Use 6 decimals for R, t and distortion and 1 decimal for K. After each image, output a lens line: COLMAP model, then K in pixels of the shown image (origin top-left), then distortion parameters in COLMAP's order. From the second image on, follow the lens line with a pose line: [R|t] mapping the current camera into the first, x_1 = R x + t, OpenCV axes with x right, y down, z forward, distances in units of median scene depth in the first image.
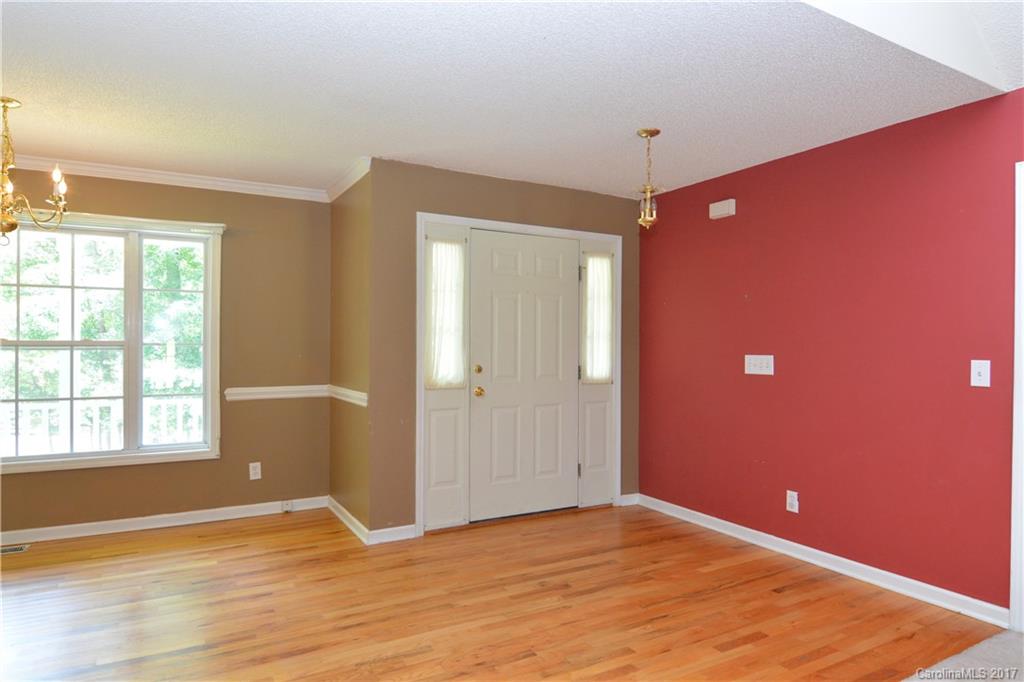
lens RADIAL K [[617.7, 0, 507.7], [0, 617.7, 347.2], [0, 0, 1]] dist [0.002317, -0.022813]
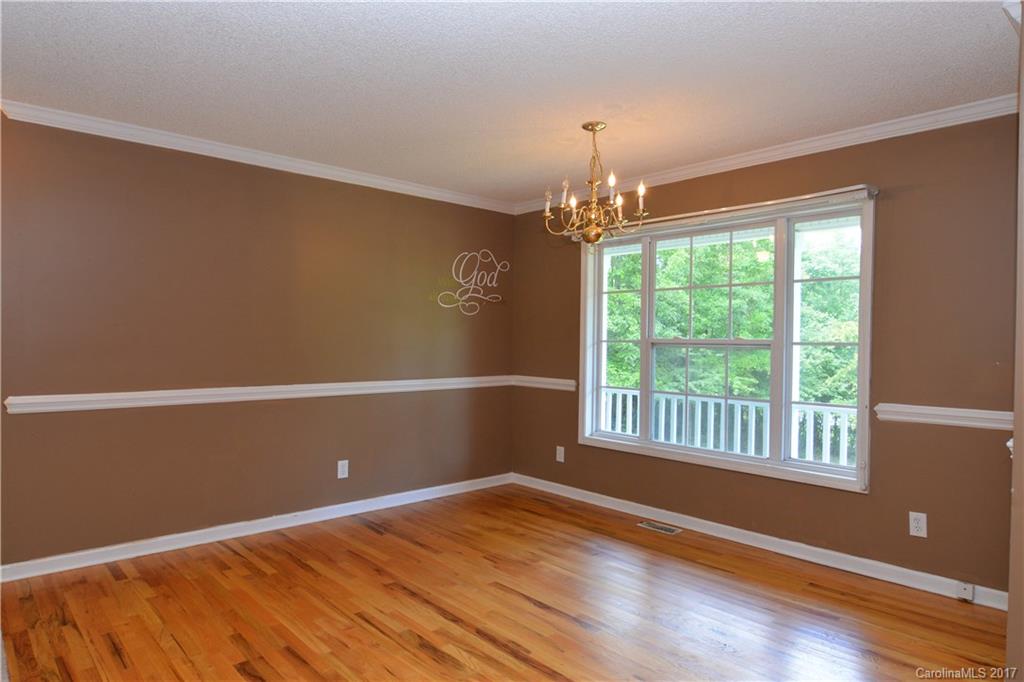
lens RADIAL K [[617.7, 0, 507.7], [0, 617.7, 347.2], [0, 0, 1]] dist [0.002317, -0.022813]
pose [[0.225354, 0.013237, -0.974187, 0.177347], [-0.012072, 0.999869, 0.010794, -0.003779], [0.974202, 0.009328, 0.225484, 0.411766]]
